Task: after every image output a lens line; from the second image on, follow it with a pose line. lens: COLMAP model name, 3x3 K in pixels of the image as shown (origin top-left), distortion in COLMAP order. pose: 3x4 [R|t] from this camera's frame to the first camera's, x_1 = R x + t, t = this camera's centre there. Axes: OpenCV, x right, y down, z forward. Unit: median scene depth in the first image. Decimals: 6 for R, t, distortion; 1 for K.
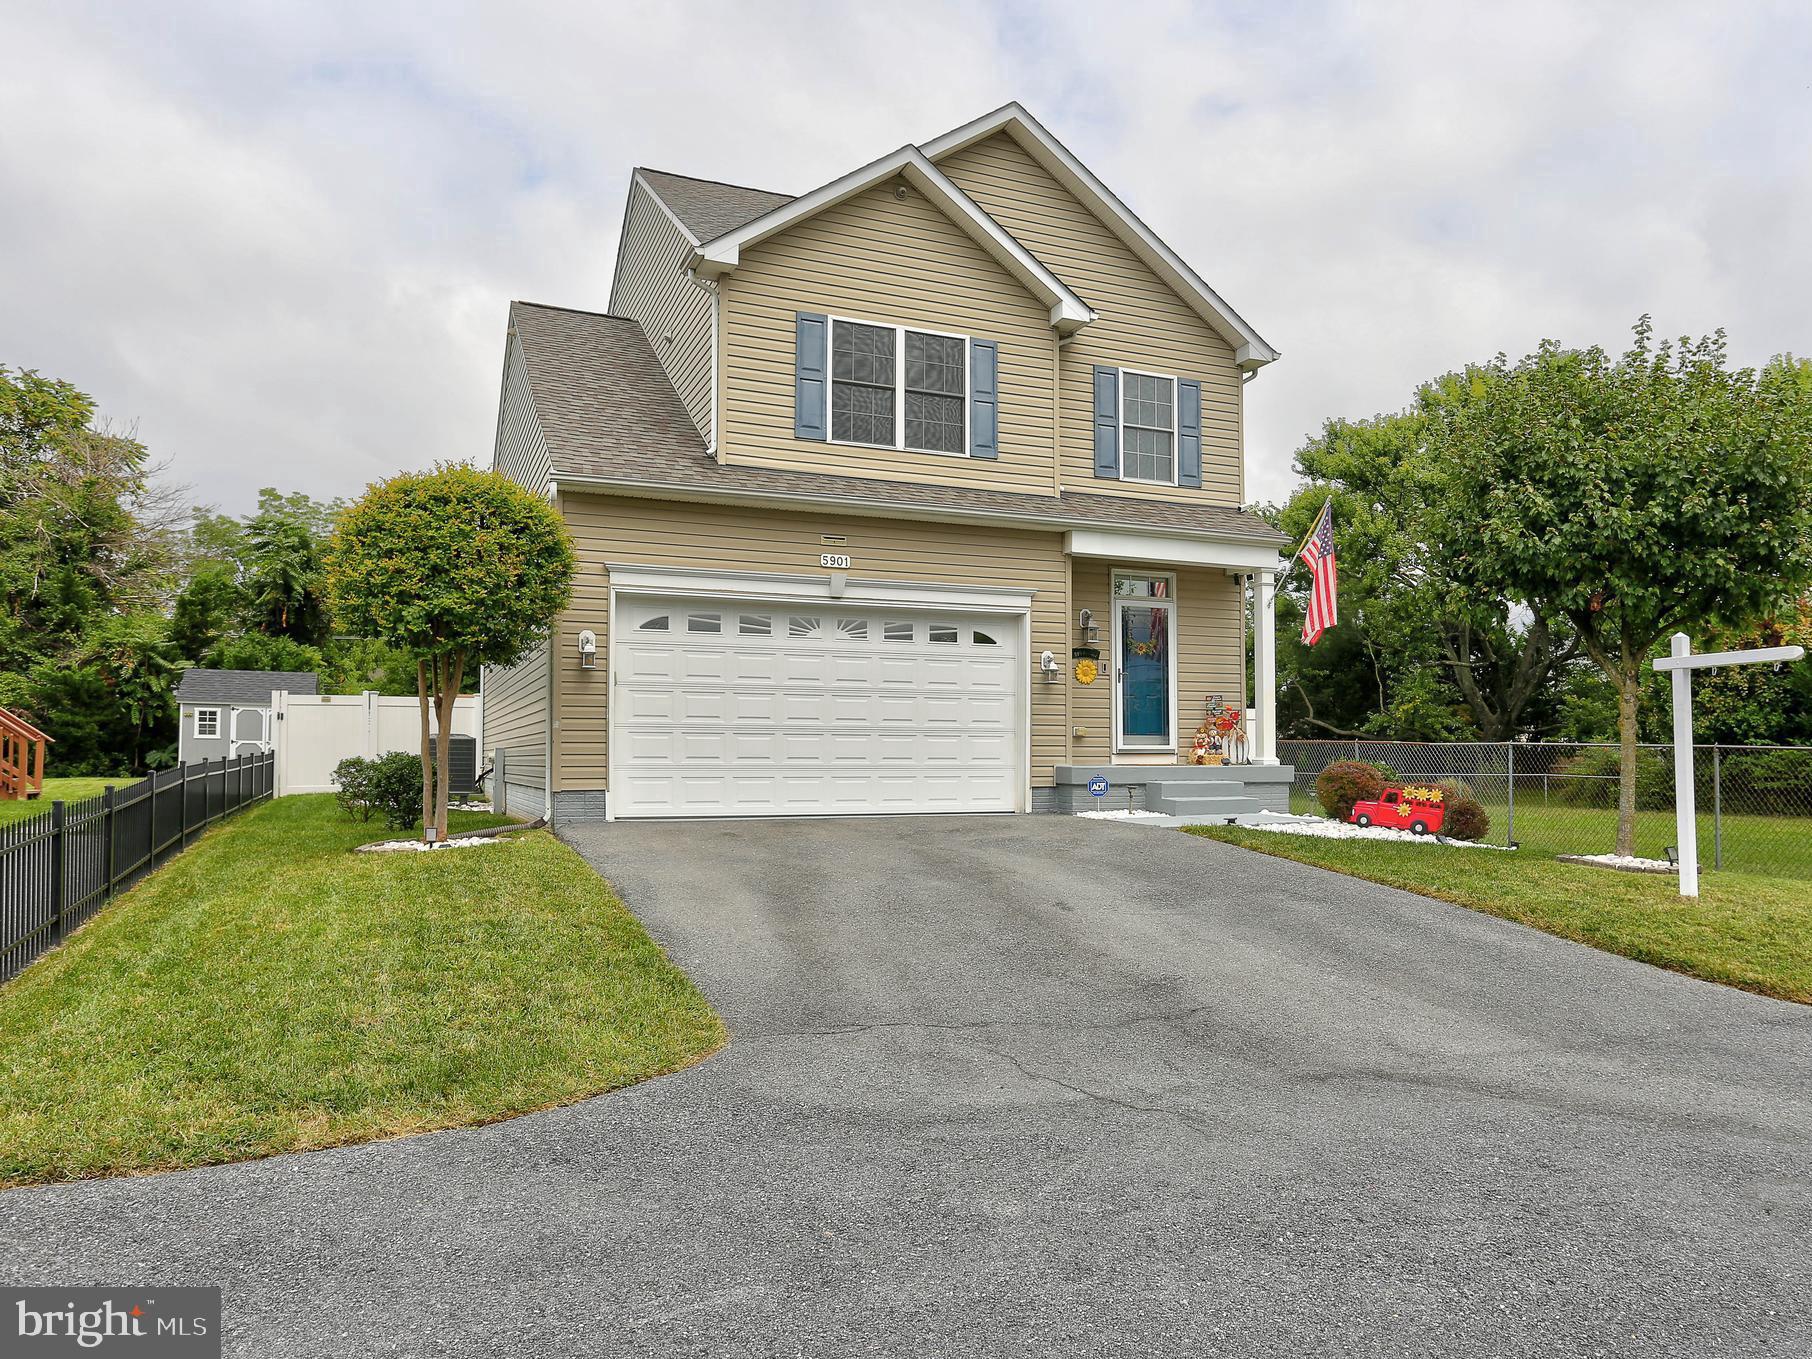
lens RADIAL K [[1292.8, 0, 989.9], [0, 1292.8, 705.0], [0, 0, 1]] dist [-0.041643, -0.001820]
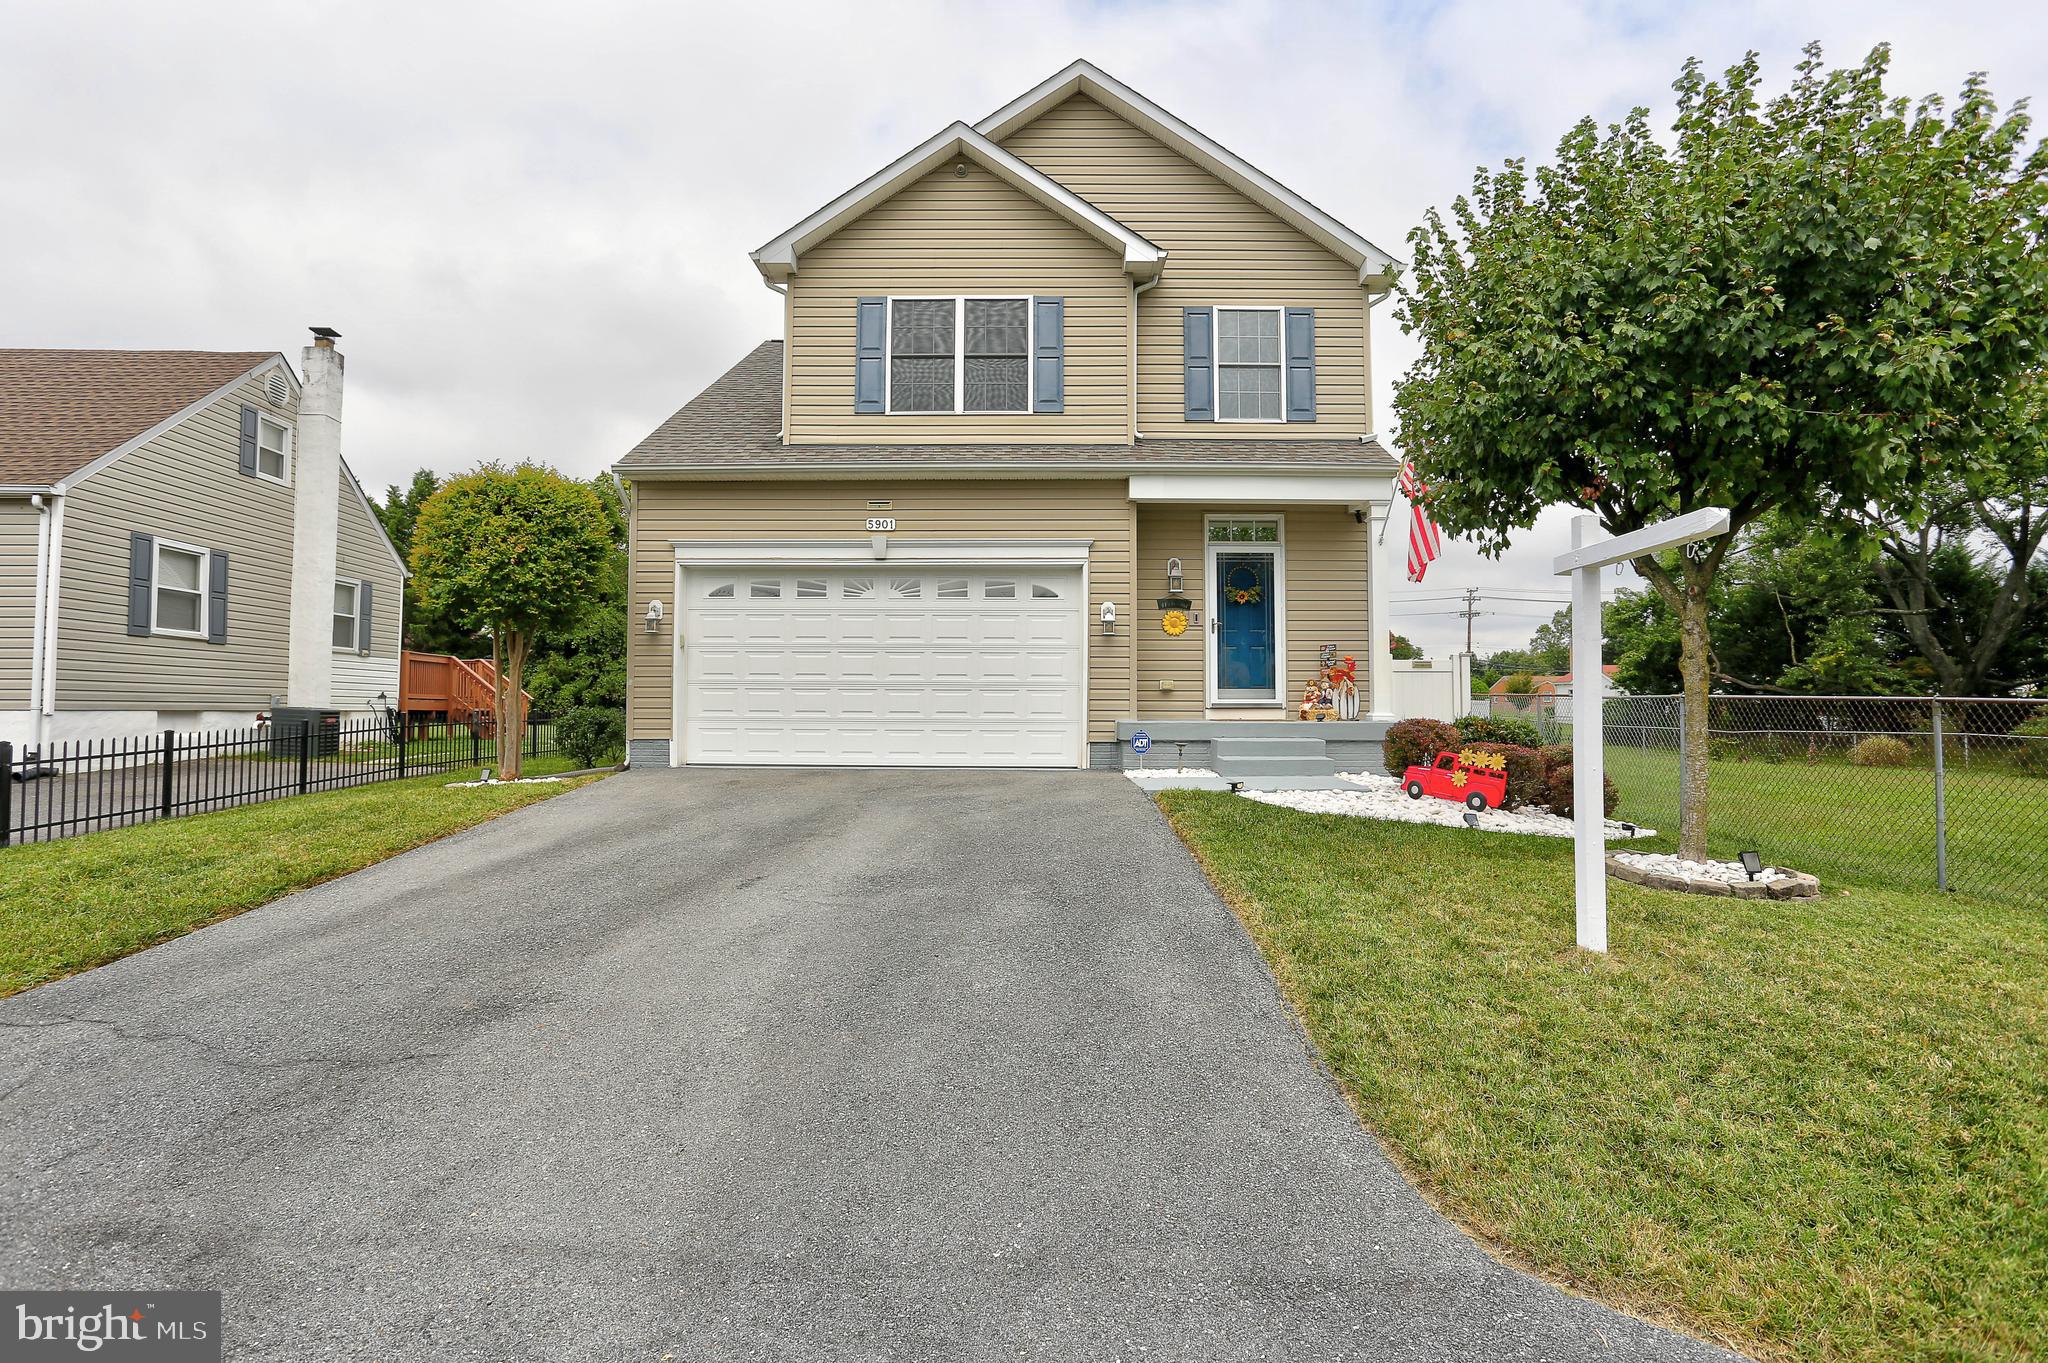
lens RADIAL K [[1012.6, 0, 1016.1], [0, 1012.6, 663.4], [0, 0, 1]] dist [-0.072153, 0.028552]
pose [[0.898065, -0.017500, -0.439515, 0.314193], [0.014398, 0.999842, -0.010389, 0.010935], [0.439627, 0.003002, 0.898175, 0.287245]]
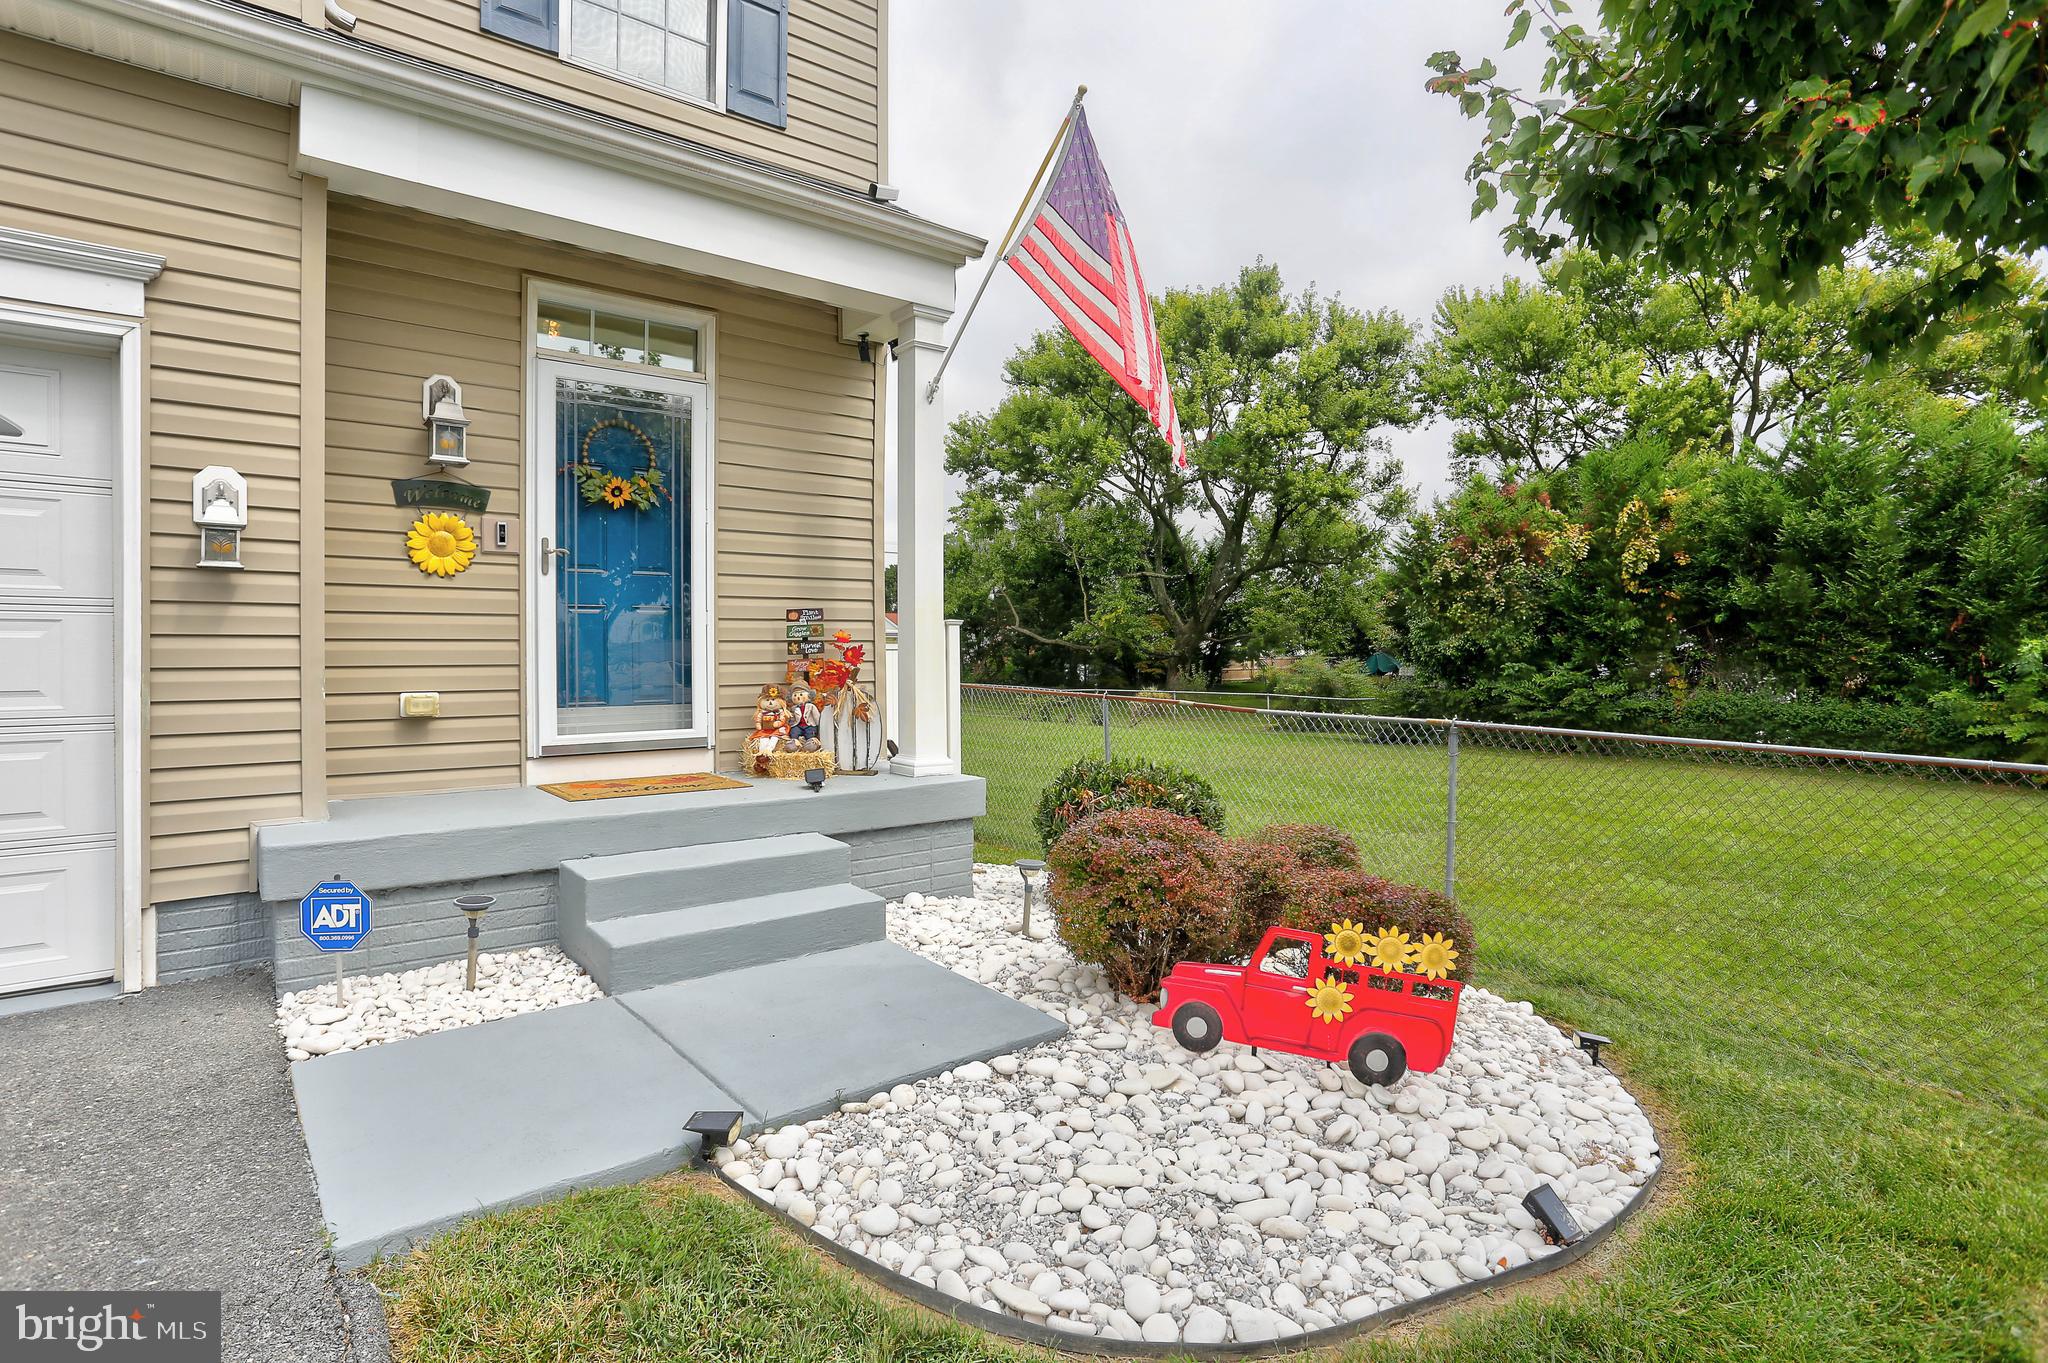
lens RADIAL K [[1012.6, 0, 1016.1], [0, 1012.6, 663.4], [0, 0, 1]] dist [-0.072153, 0.028552]
pose [[0.970172, -0.003545, 0.242392, 0.174672], [-0.009404, 0.998590, 0.052245, -0.008156], [-0.242236, -0.052966, 0.968771, 0.716607]]
